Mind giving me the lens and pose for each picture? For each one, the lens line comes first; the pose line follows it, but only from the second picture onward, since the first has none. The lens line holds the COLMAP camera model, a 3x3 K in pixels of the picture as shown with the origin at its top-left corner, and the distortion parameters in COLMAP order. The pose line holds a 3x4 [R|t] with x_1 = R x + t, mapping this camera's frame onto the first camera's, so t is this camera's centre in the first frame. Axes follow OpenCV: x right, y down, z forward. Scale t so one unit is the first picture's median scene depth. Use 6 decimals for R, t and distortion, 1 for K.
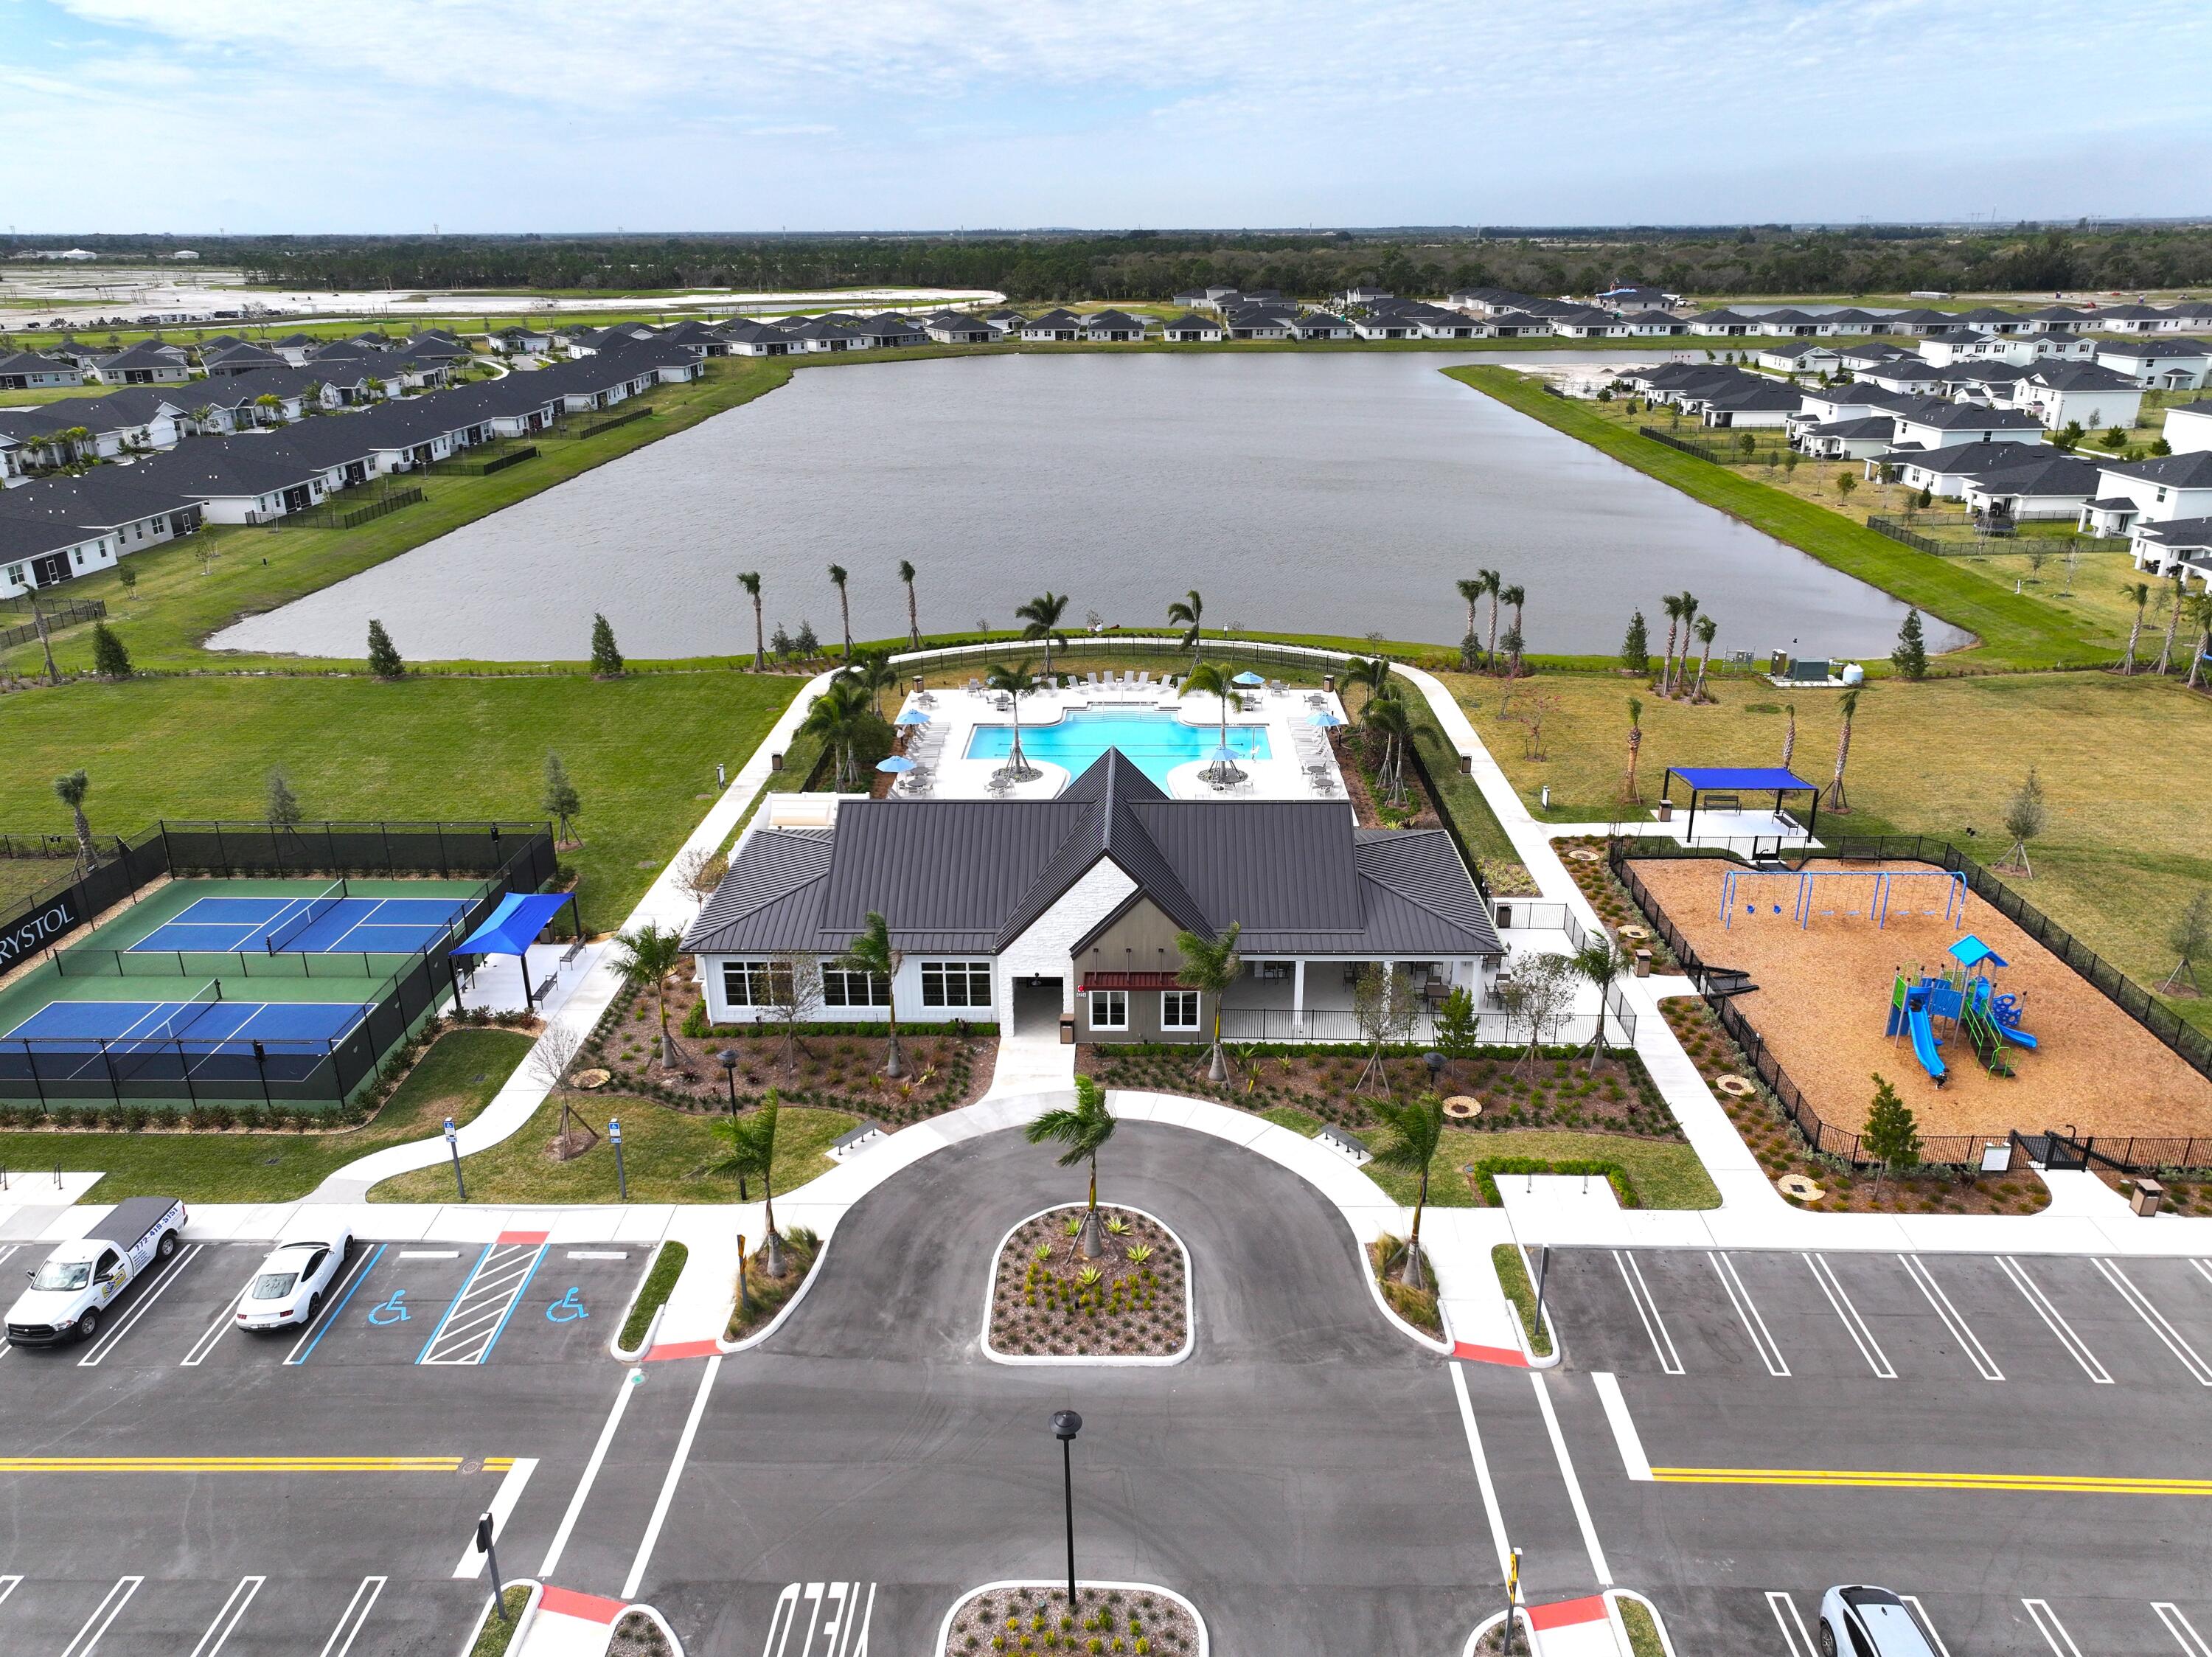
lens RADIAL K [[1551.4, 0, 1100.9], [0, 1551.4, 835.2], [0, 0, 1]] dist [-0.002905, 0.024286]
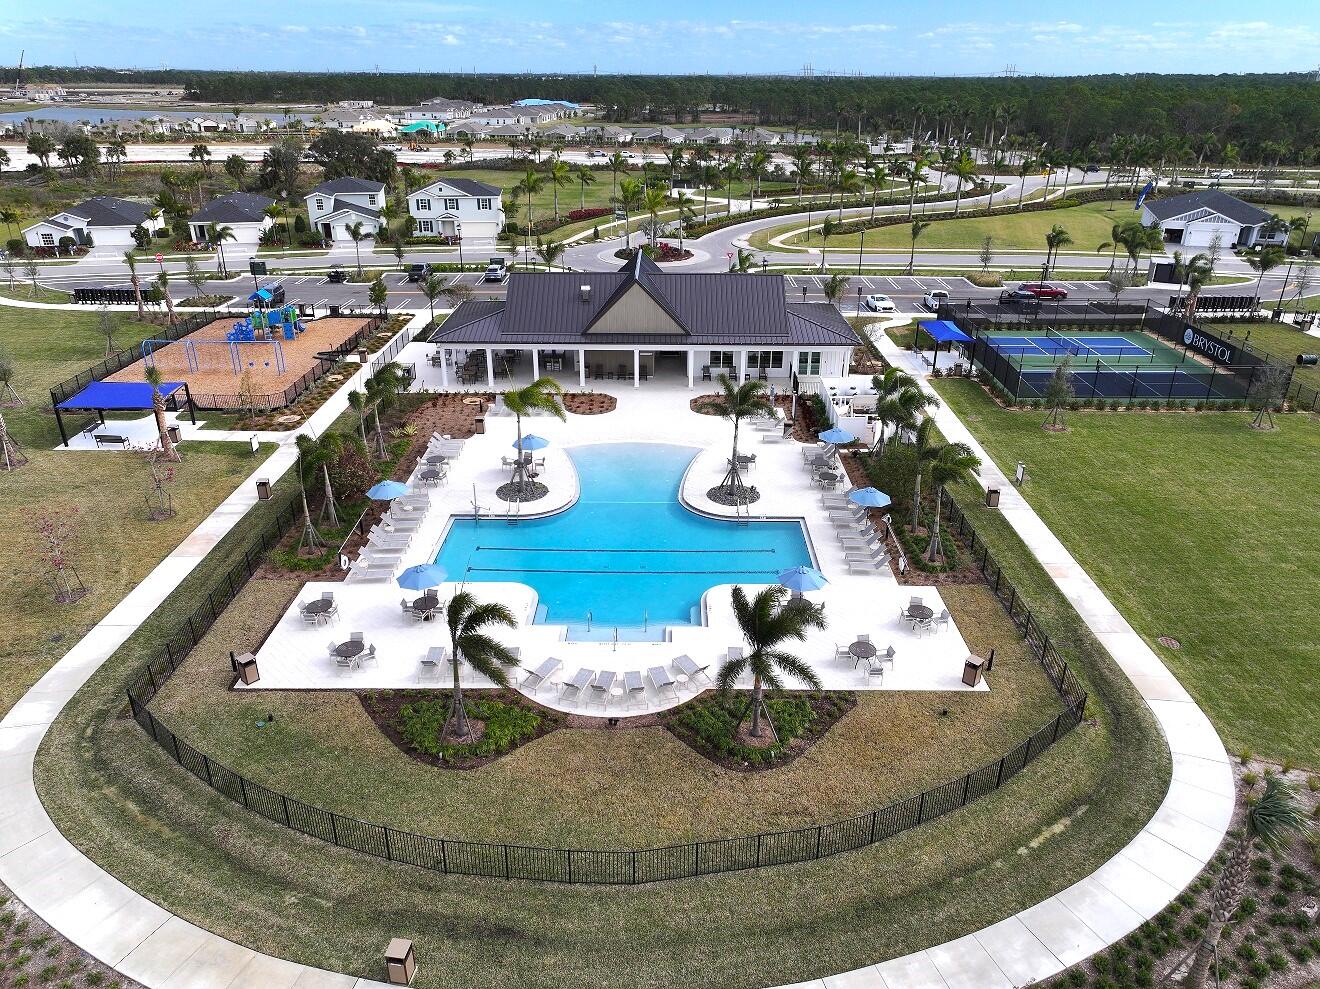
lens RADIAL K [[933.3, 0, 660.0], [0, 933.3, 494.5], [0, 0, 1]] dist [0.005820, 0.006139]
pose [[-0.999684, 0.012099, -0.022048, 0.003633], [-0.007311, 0.699026, 0.715058, -0.407380], [0.024064, 0.714993, -0.698717, 1.254681]]
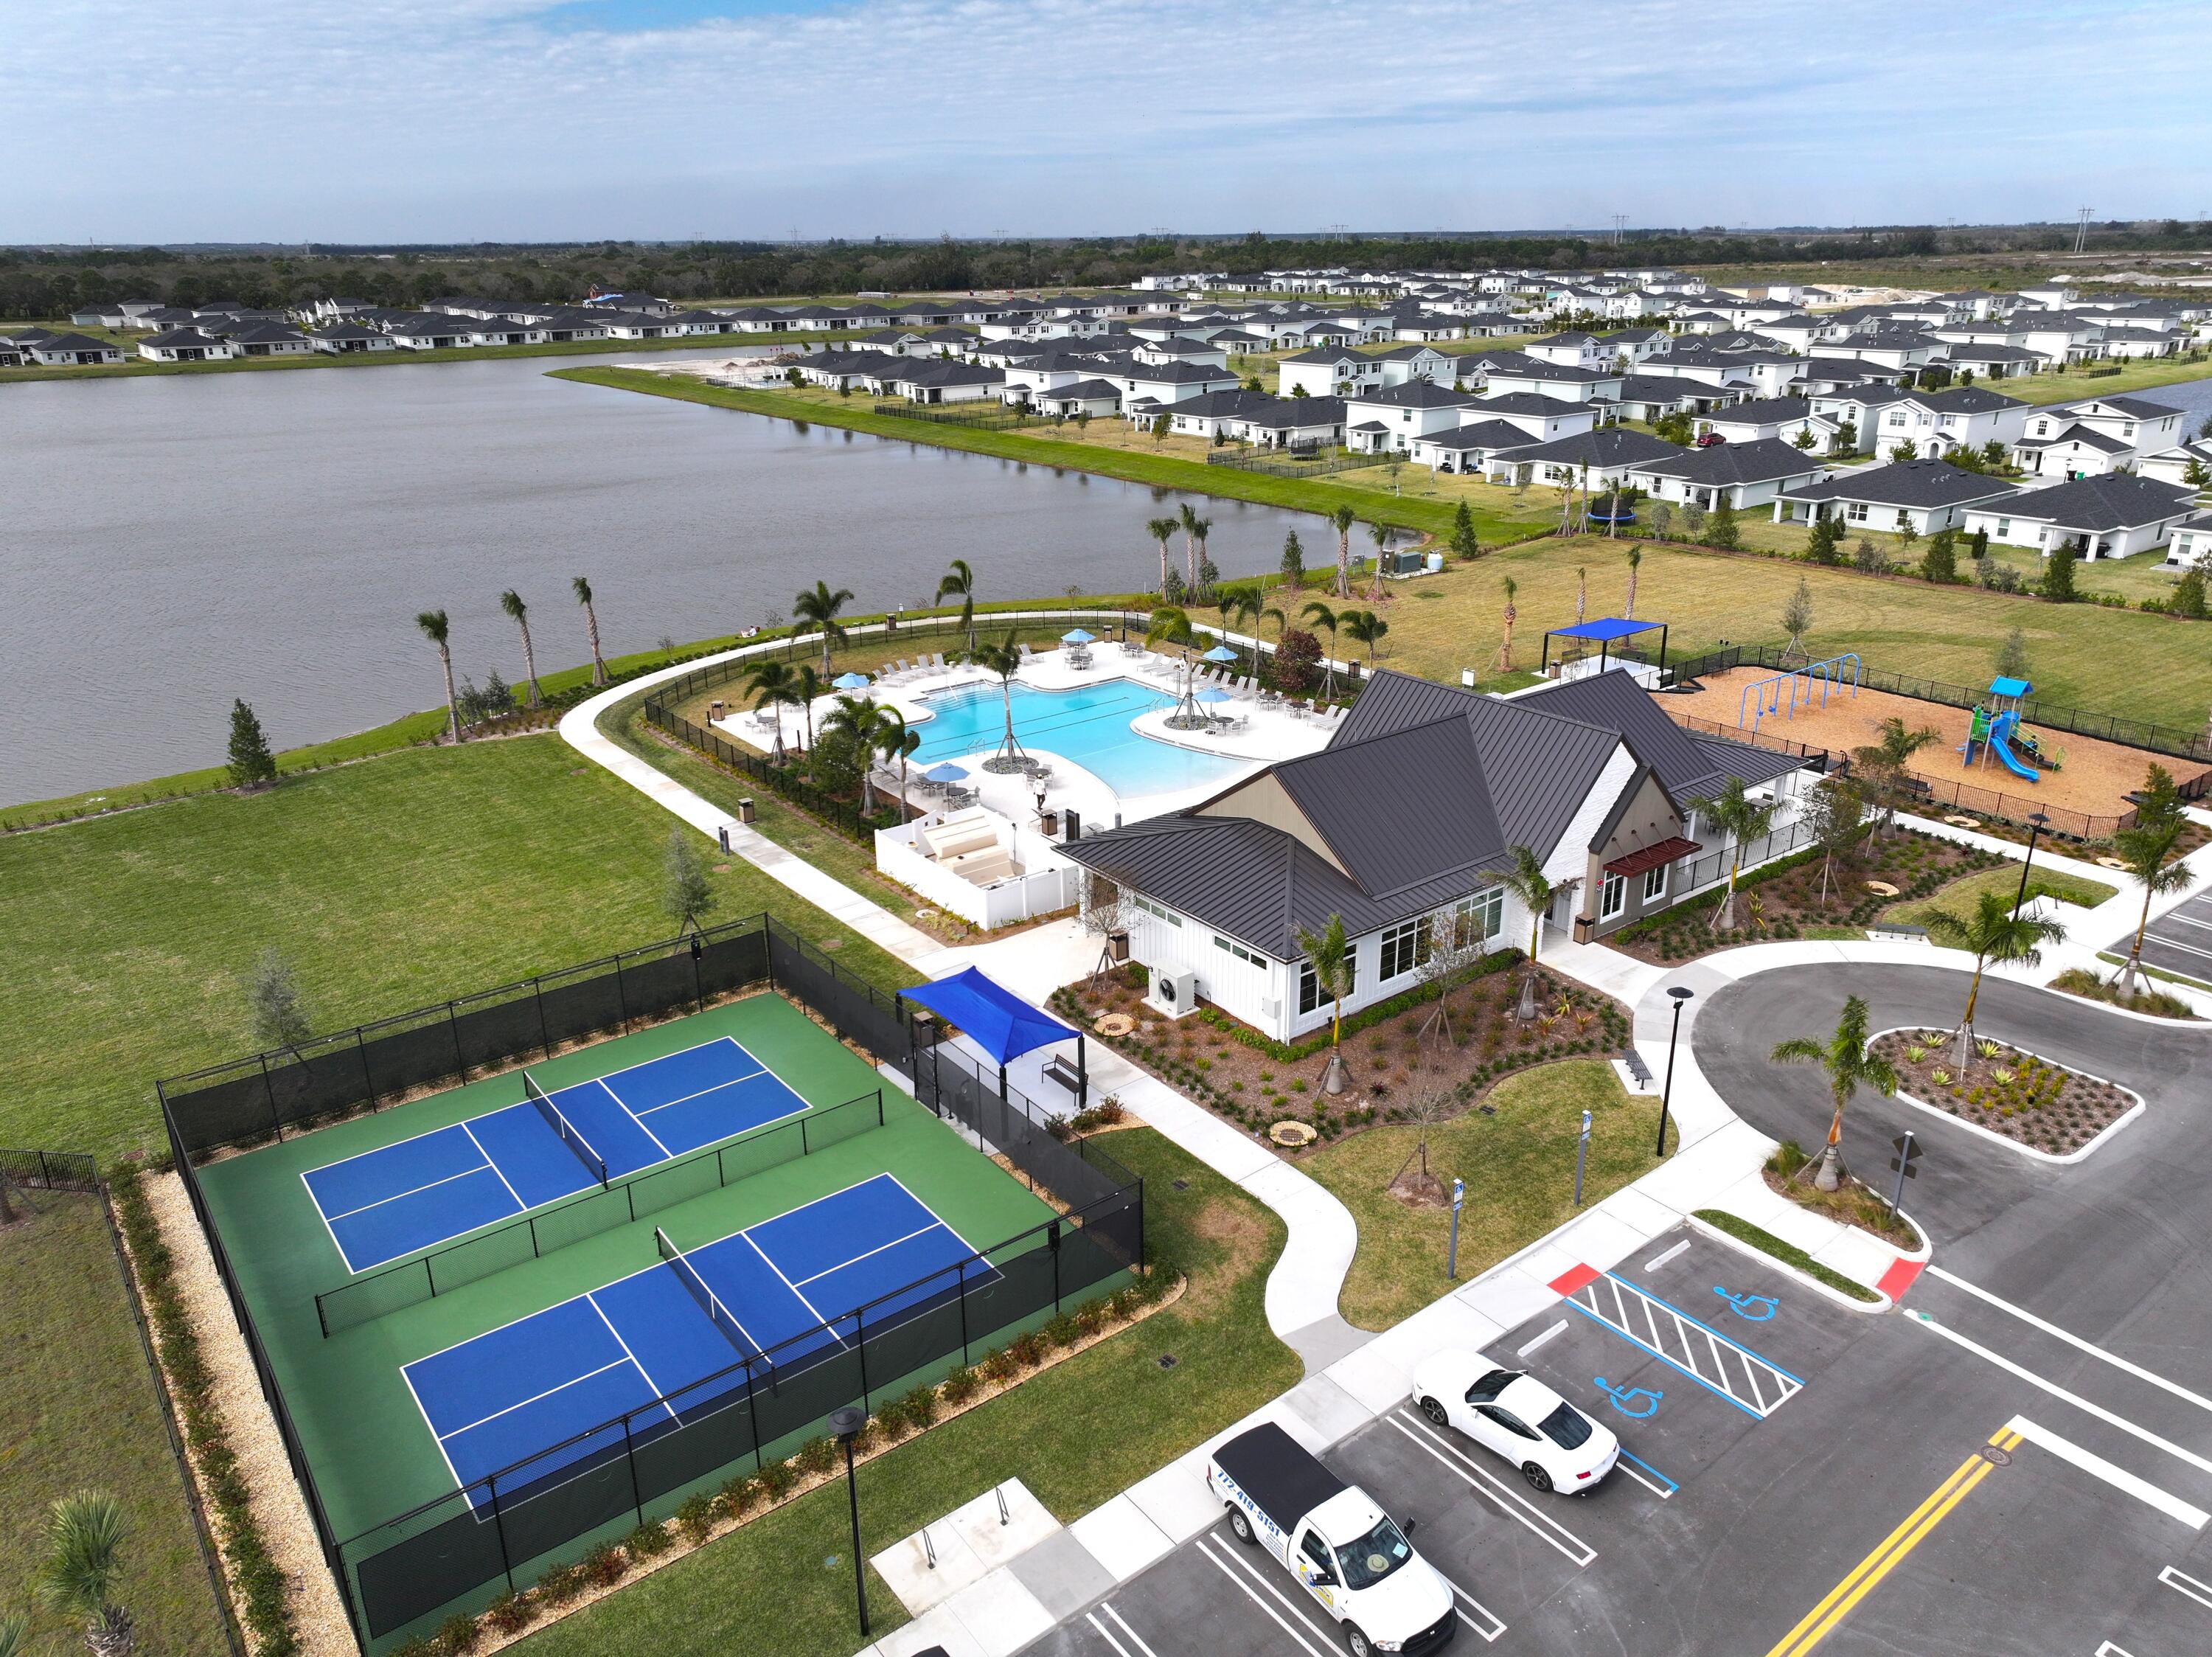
lens RADIAL K [[1560.9, 0, 1106.0], [0, 1560.9, 828.5], [0, 0, 1]] dist [-0.005614, 0.021884]
pose [[0.772309, -0.225164, 0.594004, -0.490259], [0.234767, 0.970042, 0.062467, -0.041441], [-0.590274, 0.091208, 0.802033, 0.223980]]
